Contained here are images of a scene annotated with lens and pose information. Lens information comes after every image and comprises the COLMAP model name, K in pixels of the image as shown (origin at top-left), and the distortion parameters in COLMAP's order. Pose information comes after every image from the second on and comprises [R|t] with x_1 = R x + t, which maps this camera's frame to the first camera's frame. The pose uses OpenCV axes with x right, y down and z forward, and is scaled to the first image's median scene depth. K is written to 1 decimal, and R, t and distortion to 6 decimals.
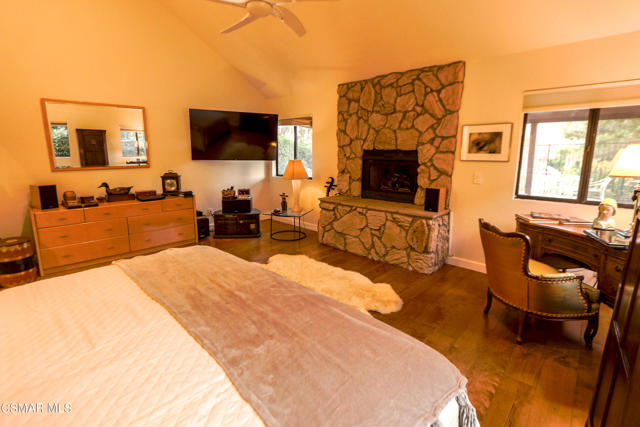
lens RADIAL K [[296.3, 0, 321.3], [0, 296.3, 200.4], [0, 0, 1]] dist [-0.005692, -0.000770]
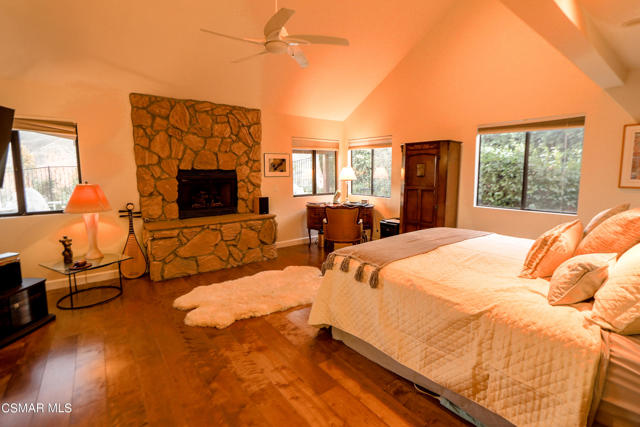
lens RADIAL K [[296.3, 0, 321.3], [0, 296.3, 200.4], [0, 0, 1]] dist [-0.005692, -0.000770]
pose [[0.158653, -0.103611, 0.981883, -0.840861], [0.164373, 0.983372, 0.077209, -0.078555], [-0.973556, 0.149146, 0.173046, 0.443753]]
